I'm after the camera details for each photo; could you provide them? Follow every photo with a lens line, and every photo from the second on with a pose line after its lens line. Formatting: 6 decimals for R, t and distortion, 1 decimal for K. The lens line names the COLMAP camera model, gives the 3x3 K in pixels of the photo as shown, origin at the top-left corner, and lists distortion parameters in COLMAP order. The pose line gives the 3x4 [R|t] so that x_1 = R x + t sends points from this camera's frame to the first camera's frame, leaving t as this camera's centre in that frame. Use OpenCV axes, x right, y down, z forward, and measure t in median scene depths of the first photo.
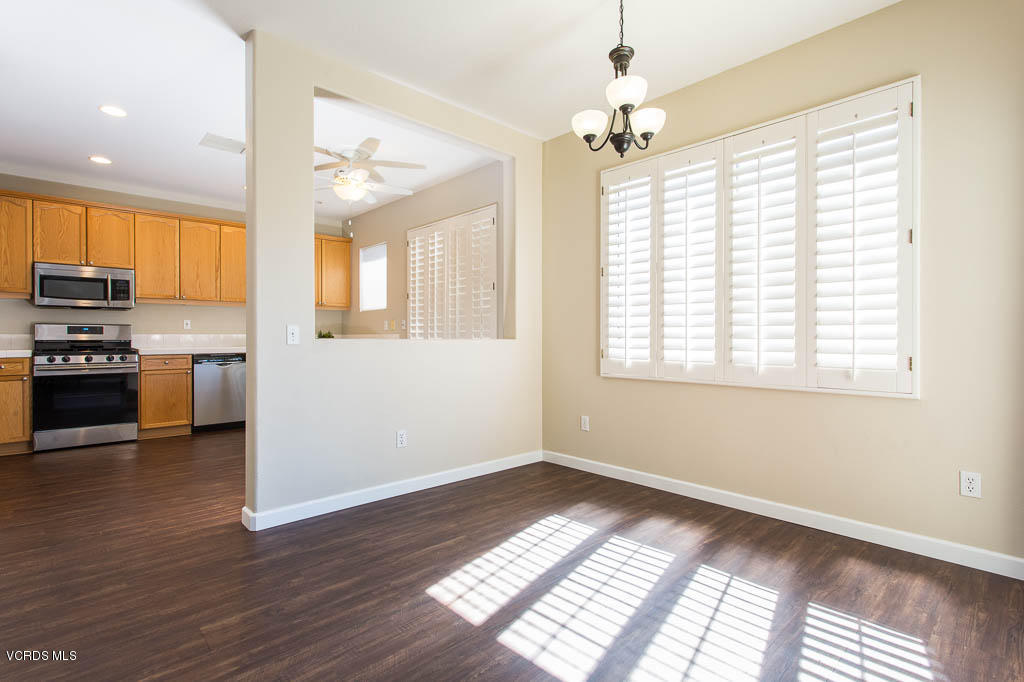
lens RADIAL K [[510.7, 0, 512.0], [0, 510.7, 341.0], [0, 0, 1]] dist [-0.000580, -0.000099]
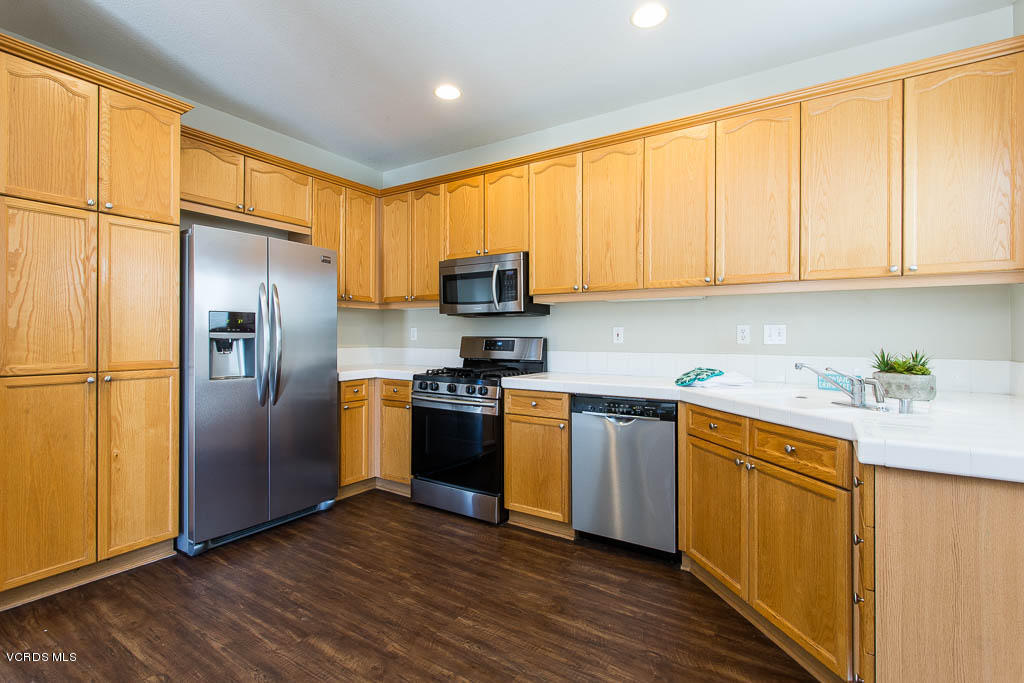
lens RADIAL K [[489.8, 0, 507.0], [0, 489.8, 337.4], [0, 0, 1]] dist [0.000989, 0.000320]
pose [[0.243171, 0.000494, -0.969983, -0.160253], [-0.010582, 0.999942, -0.002144, -0.033203], [0.969926, 0.010786, 0.243162, 0.892996]]
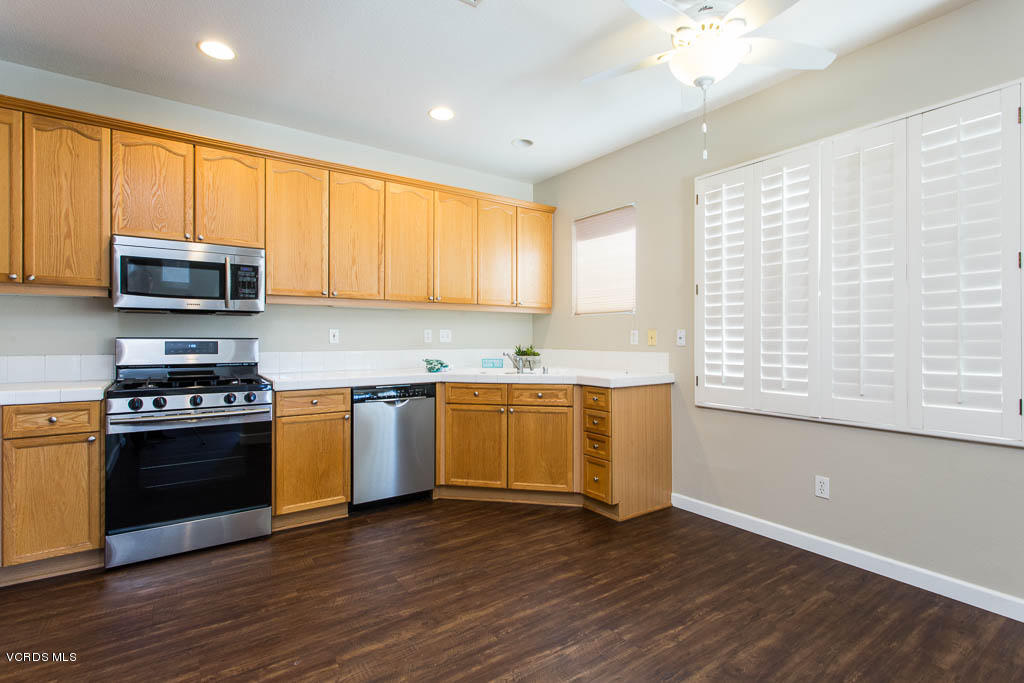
lens RADIAL K [[489.8, 0, 507.0], [0, 489.8, 337.4], [0, 0, 1]] dist [0.000989, 0.000320]
pose [[0.991897, 0.002970, -0.127013, -0.404443], [-0.003746, 0.999976, -0.005870, -0.033700], [0.126993, 0.006298, 0.991884, 0.487431]]
